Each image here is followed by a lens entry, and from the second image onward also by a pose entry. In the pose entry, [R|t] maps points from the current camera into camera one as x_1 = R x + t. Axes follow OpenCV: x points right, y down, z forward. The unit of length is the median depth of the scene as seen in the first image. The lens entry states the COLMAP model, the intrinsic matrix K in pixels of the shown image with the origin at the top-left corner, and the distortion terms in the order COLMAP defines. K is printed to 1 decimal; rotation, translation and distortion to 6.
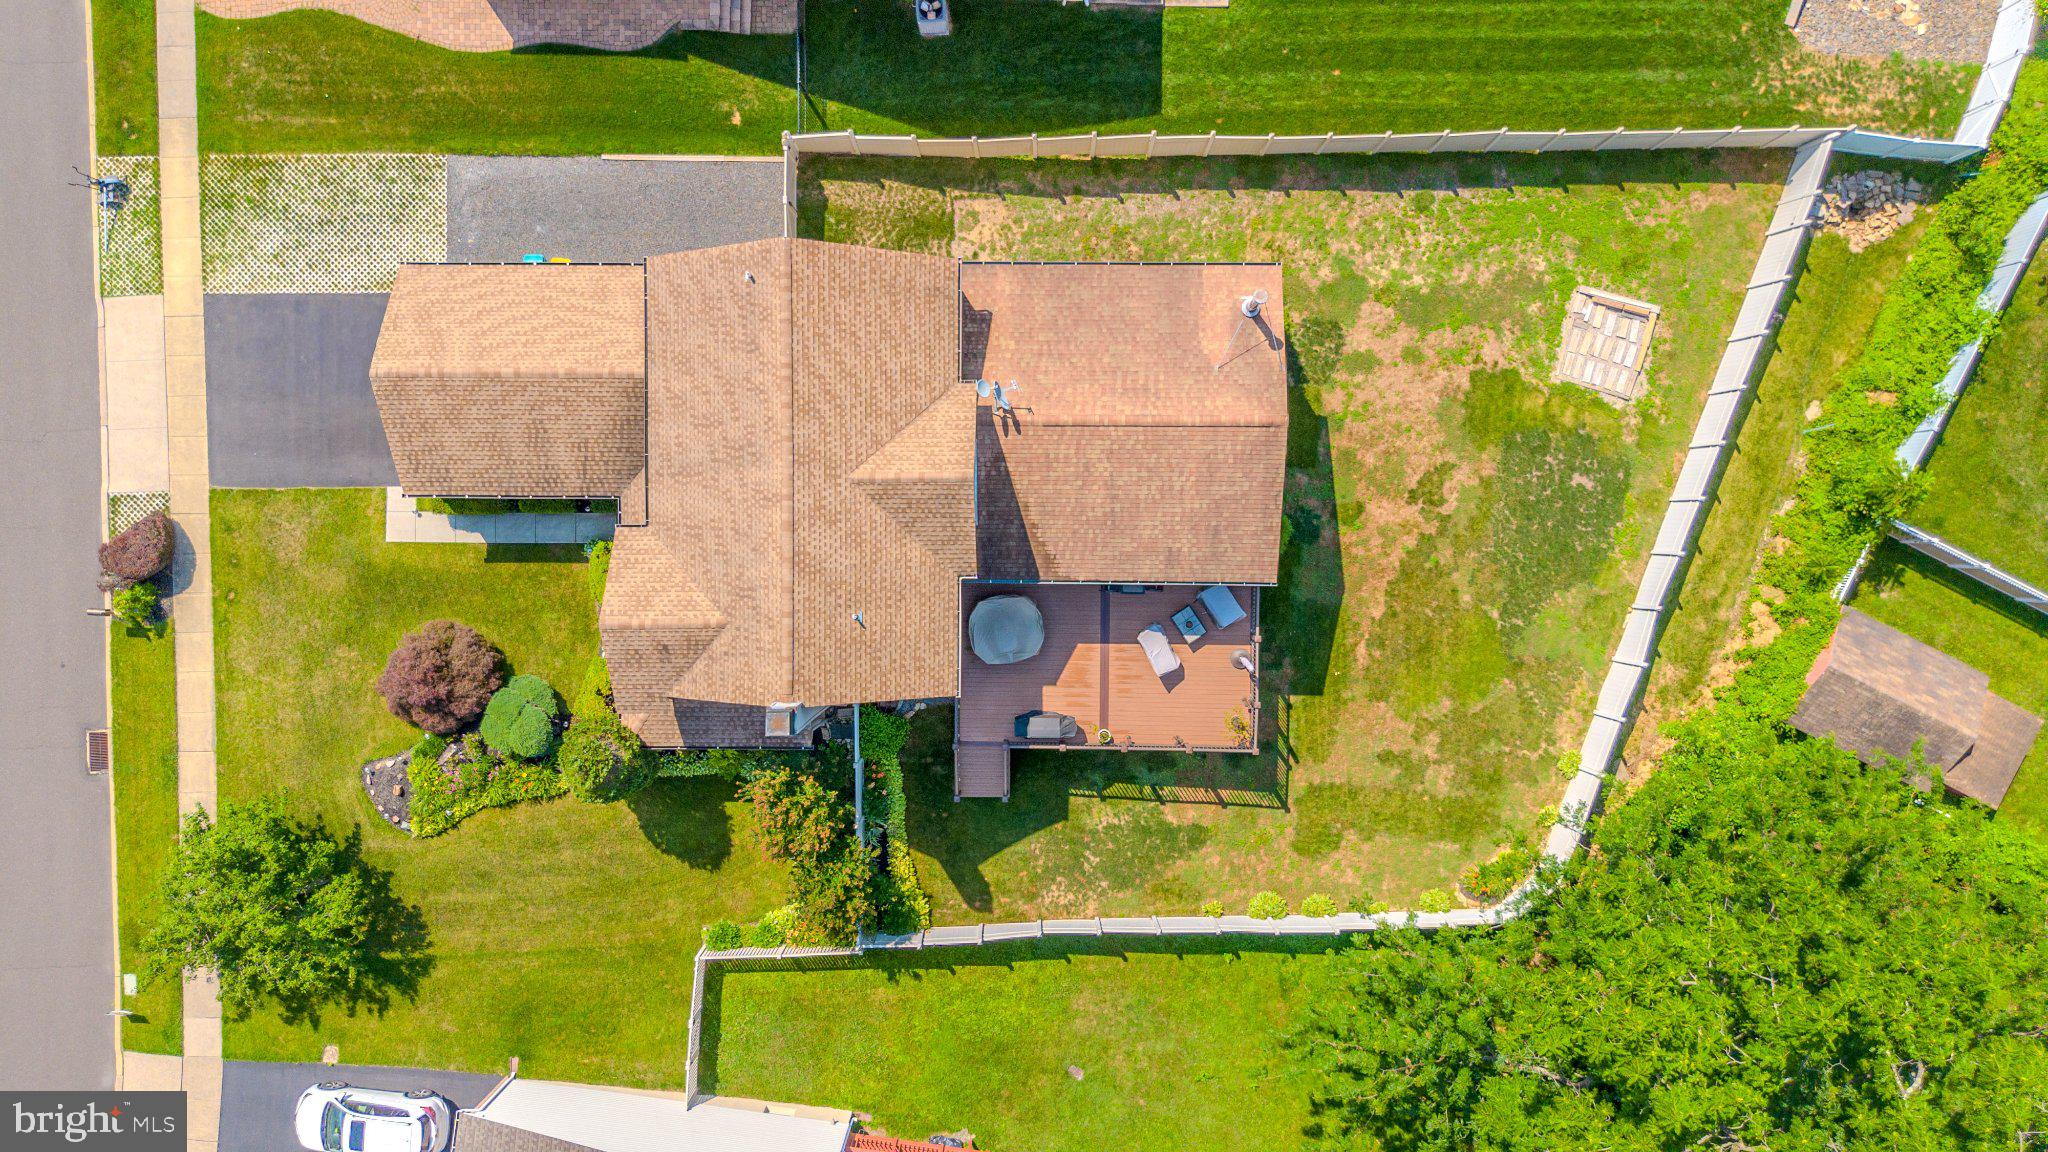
lens RADIAL K [[1451.5, 0, 1009.6], [0, 1451.5, 569.1], [0, 0, 1]] dist [0.068970, -0.071174]
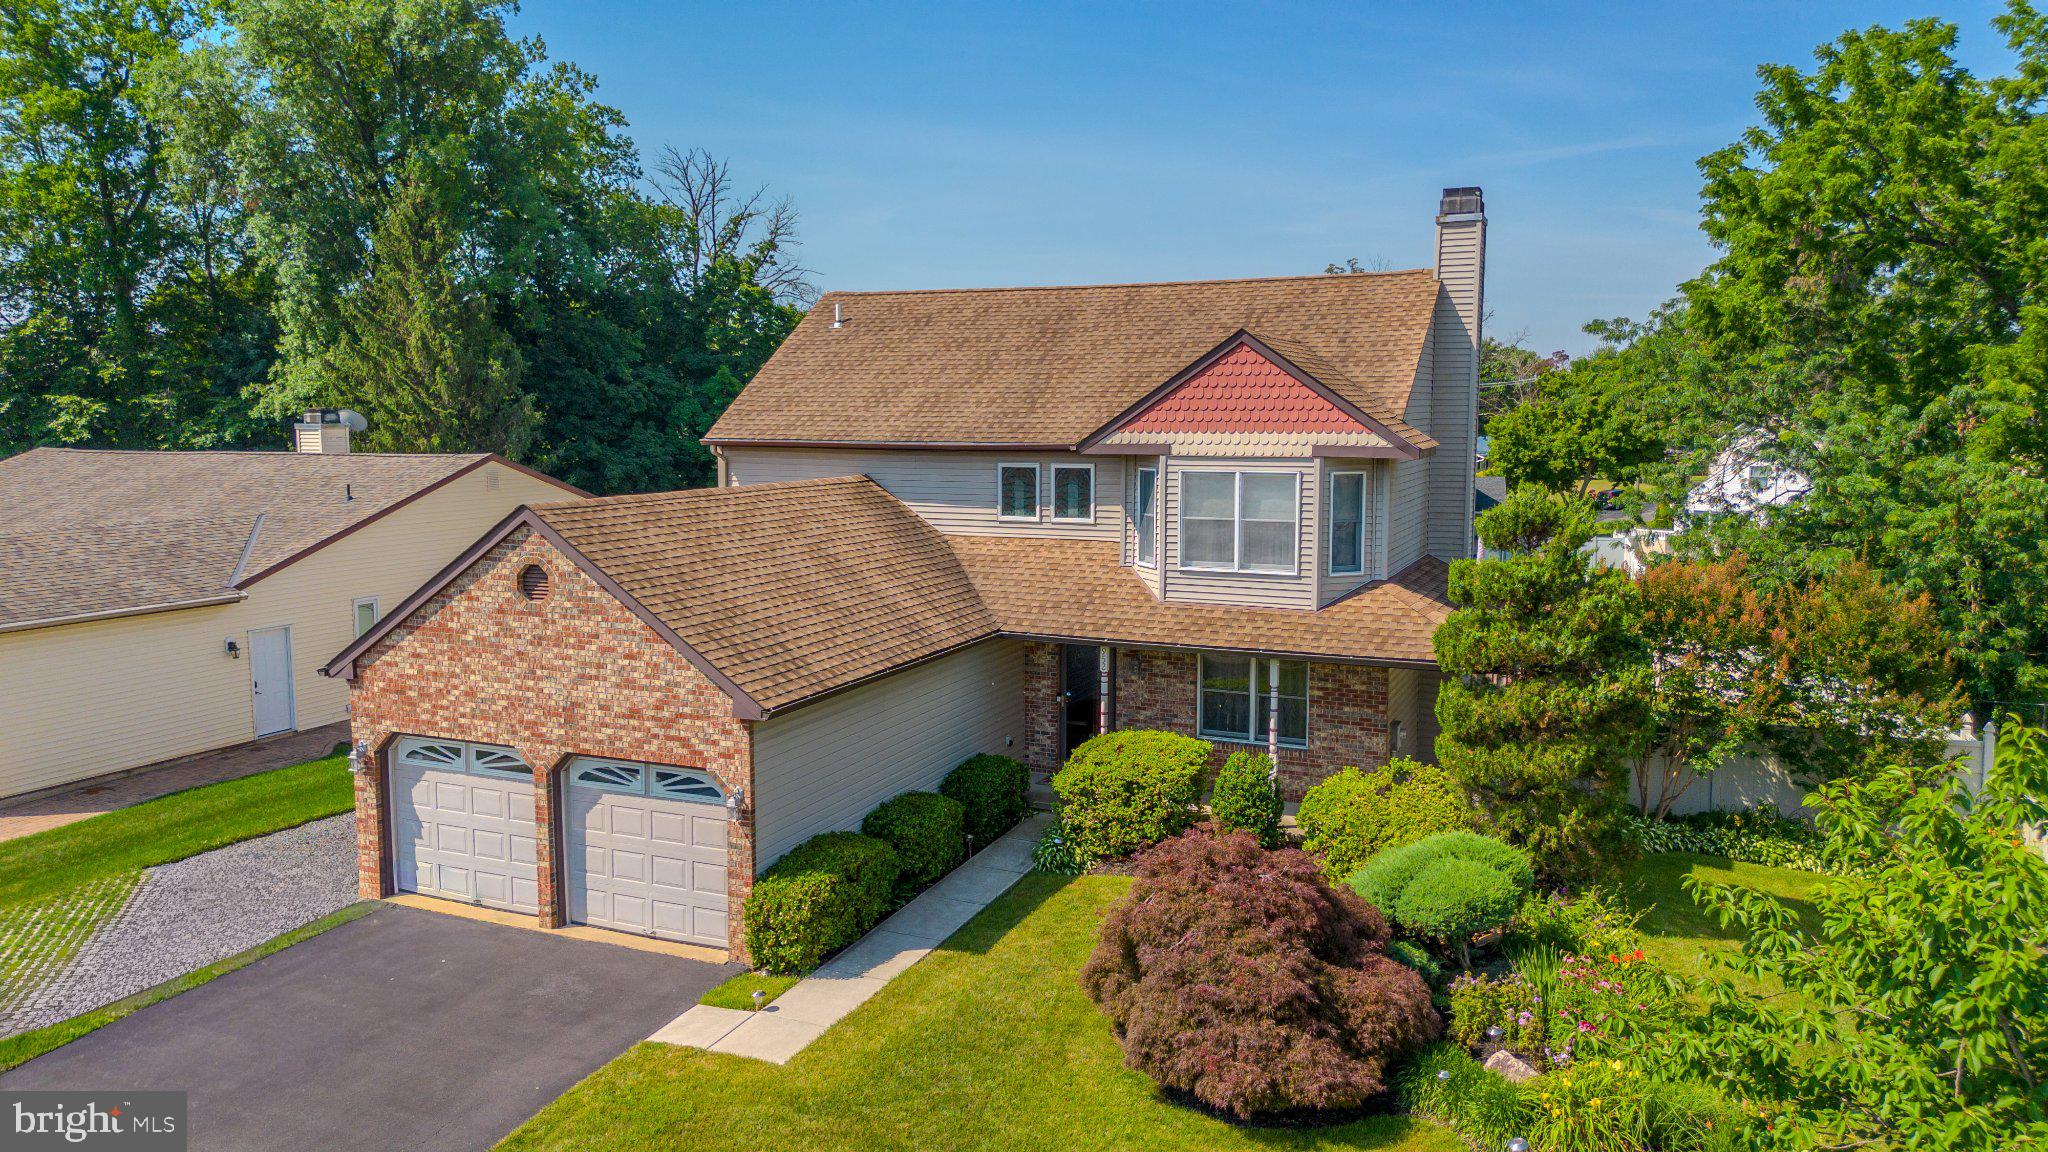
lens RADIAL K [[1451.5, 0, 1021.6], [0, 1451.5, 576.5], [0, 0, 1]] dist [0.068970, -0.071174]
pose [[0.395822, -0.097230, 0.913165, -0.653763], [0.918153, 0.022520, -0.395586, 0.143281], [0.017899, 0.995007, 0.098186, 0.831038]]
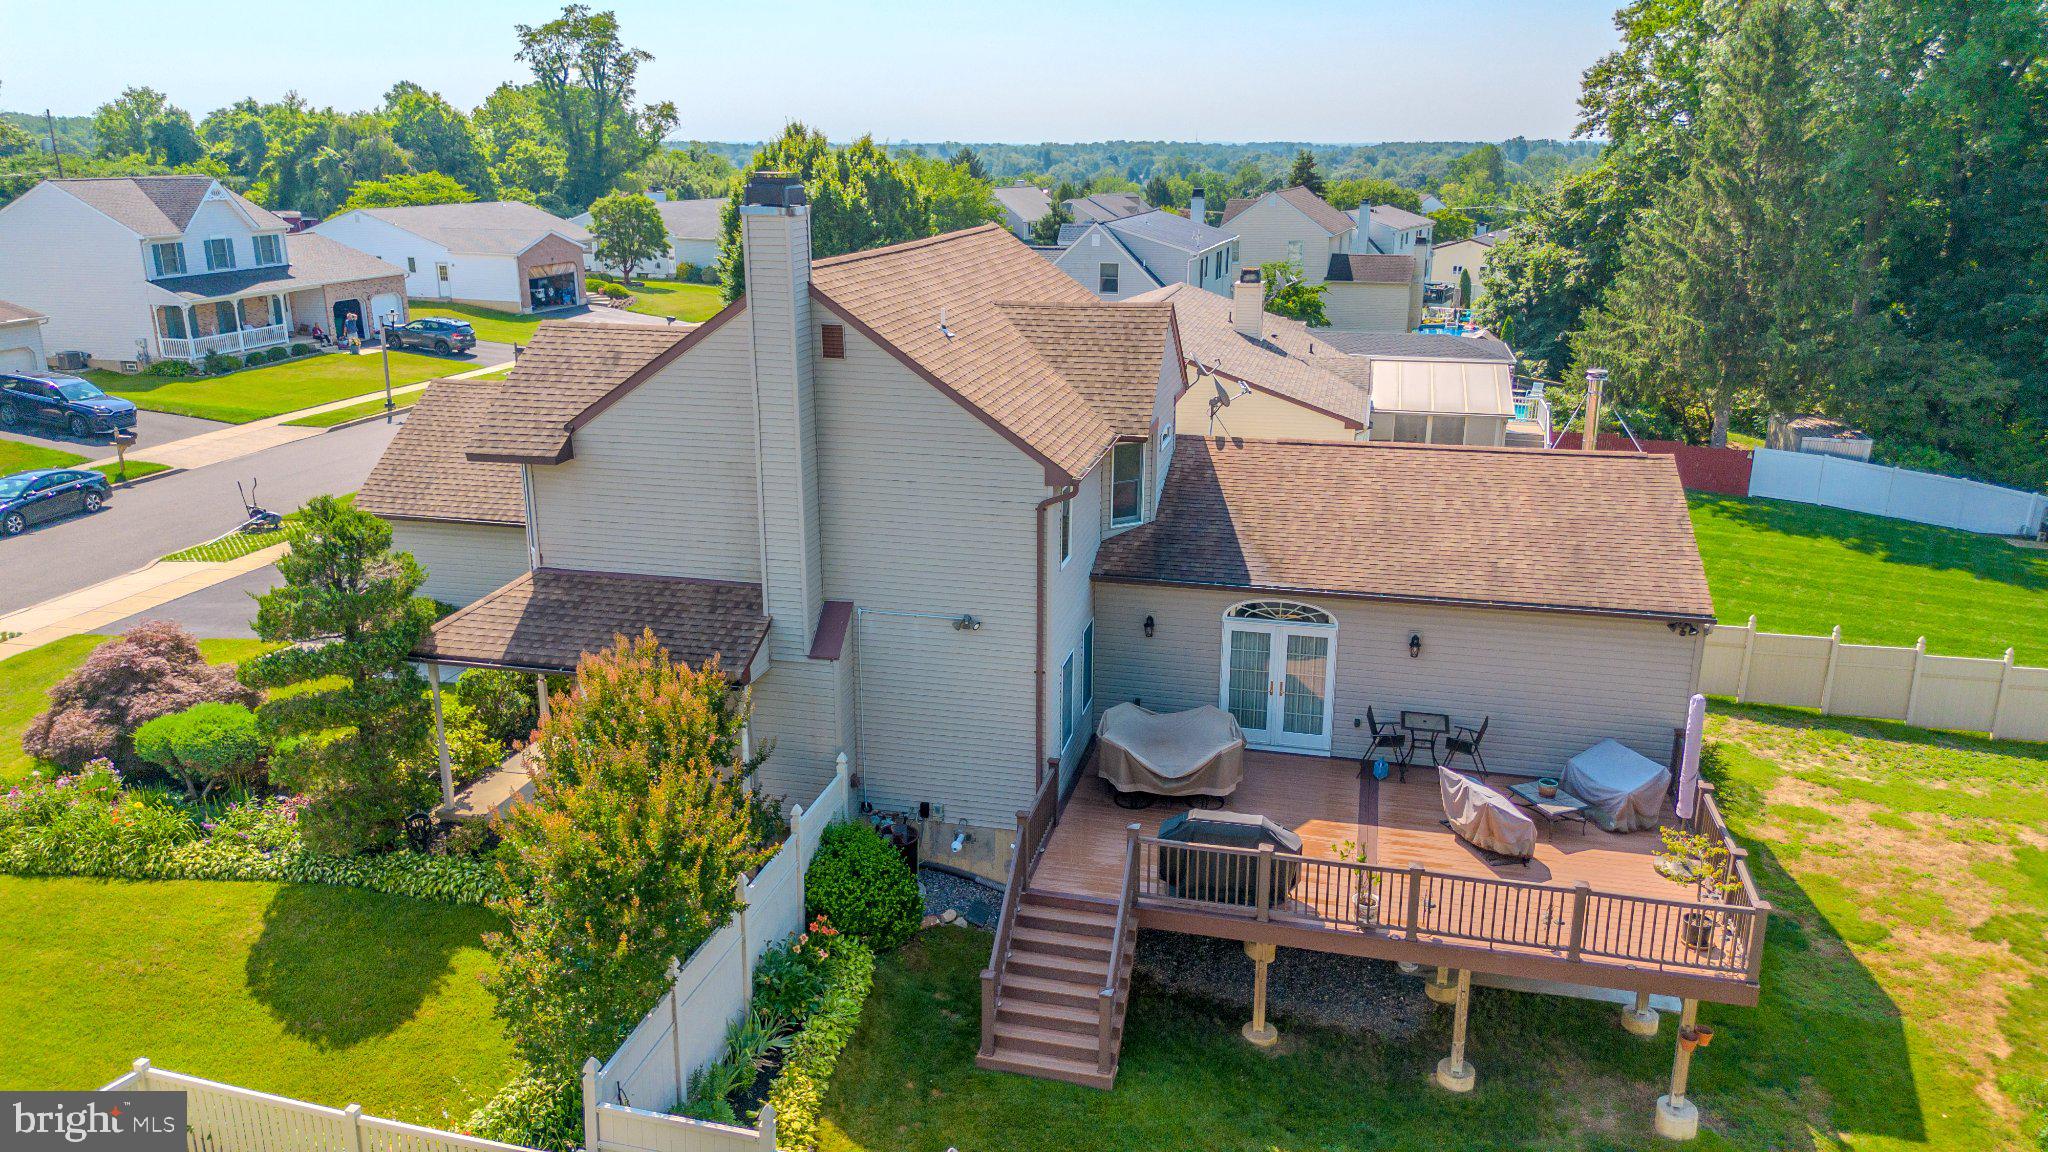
lens RADIAL K [[1451.5, 0, 1021.9], [0, 1451.5, 570.6], [0, 0, 1]] dist [0.068970, -0.071174]
pose [[0.973574, 0.076927, -0.215026, 0.048701], [-0.227645, 0.251816, -0.940620, 0.486044], [-0.018212, 0.964713, 0.262674, 0.749657]]
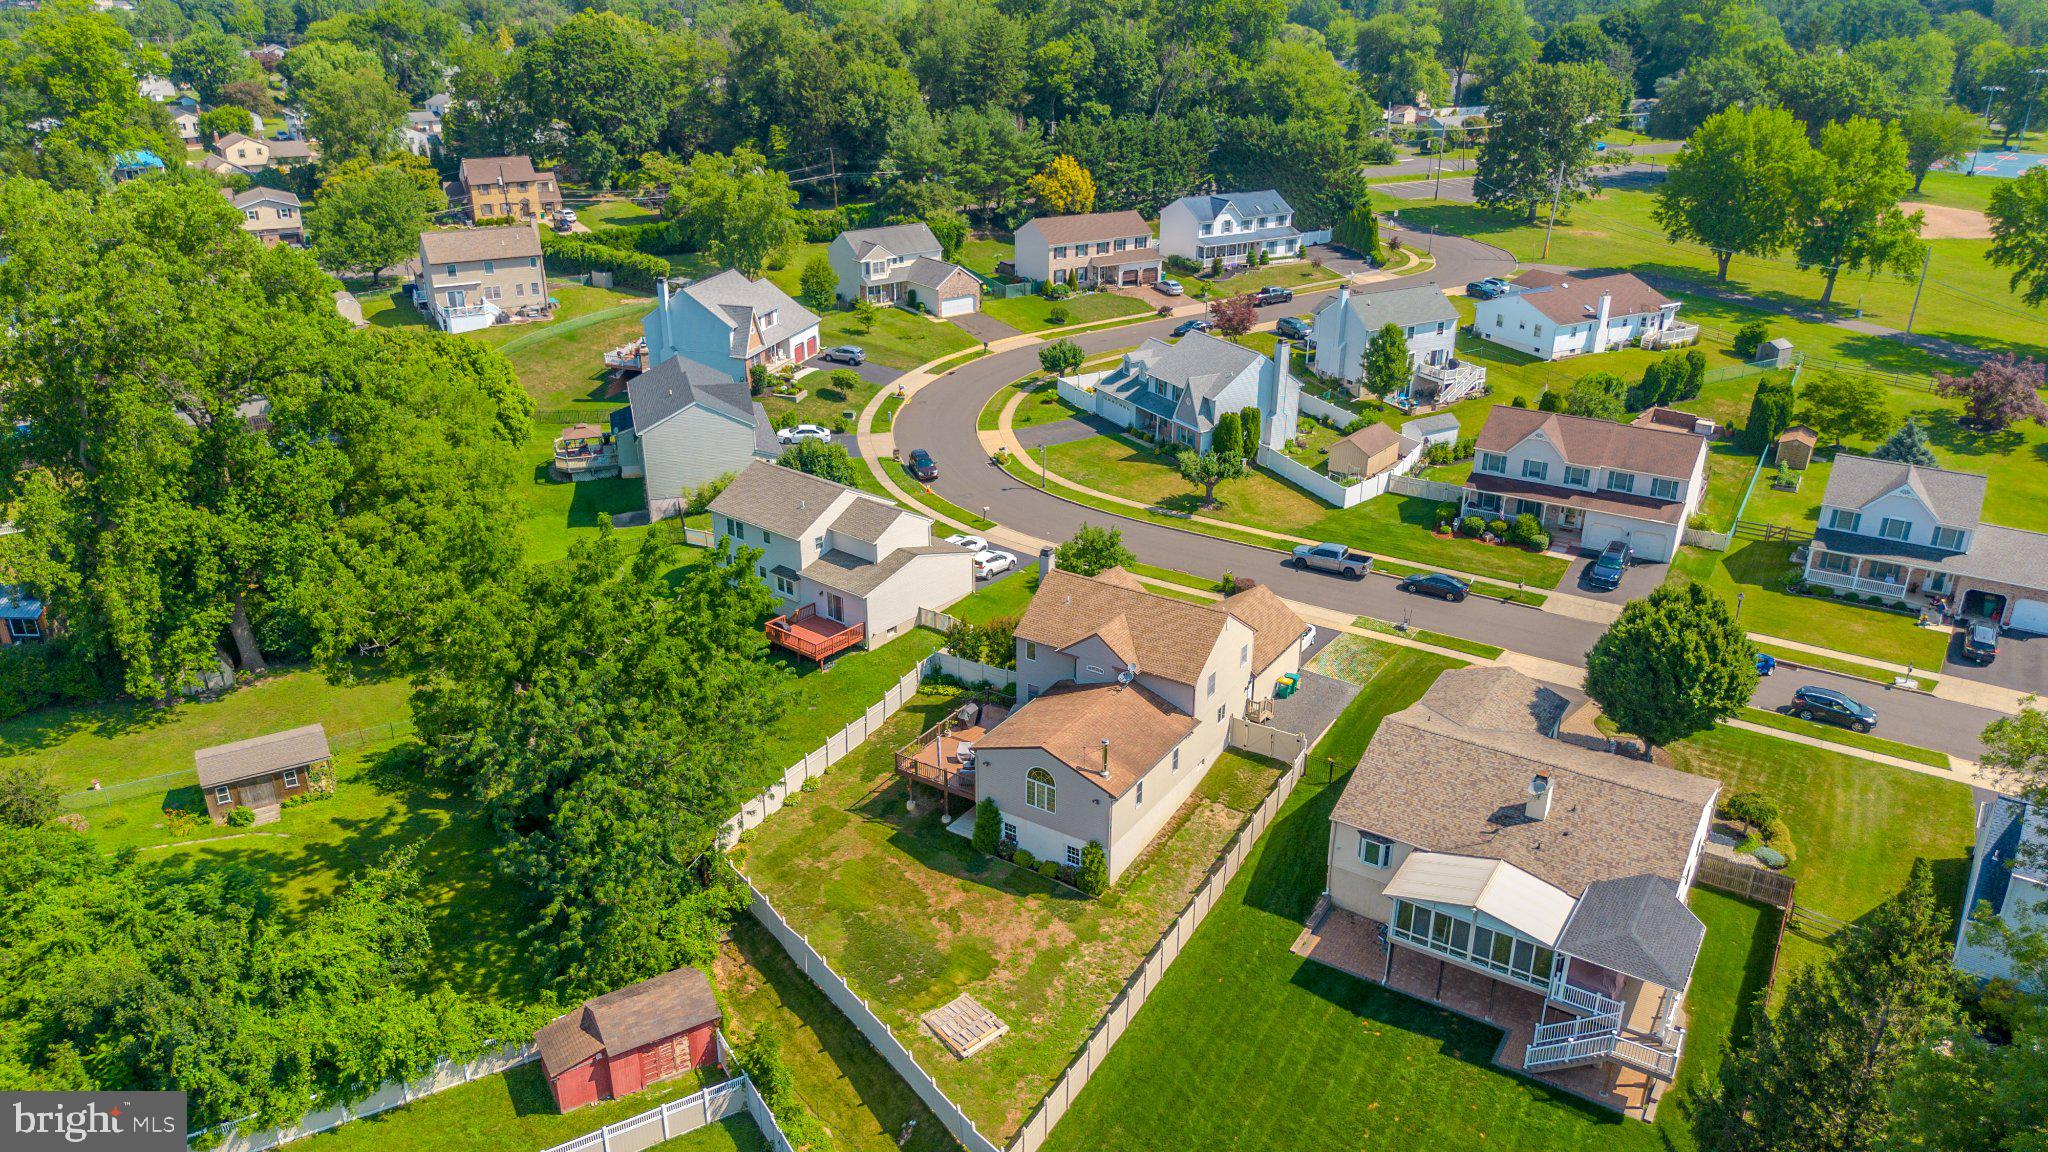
lens RADIAL K [[1451.5, 0, 1020.5], [0, 1451.5, 573.9], [0, 0, 1]] dist [0.068970, -0.071174]
pose [[-0.534608, 0.341744, -0.772920, 1.332052], [-0.844935, -0.234250, 0.480845, -0.783221], [-0.016731, 0.910131, 0.413983, 0.020494]]
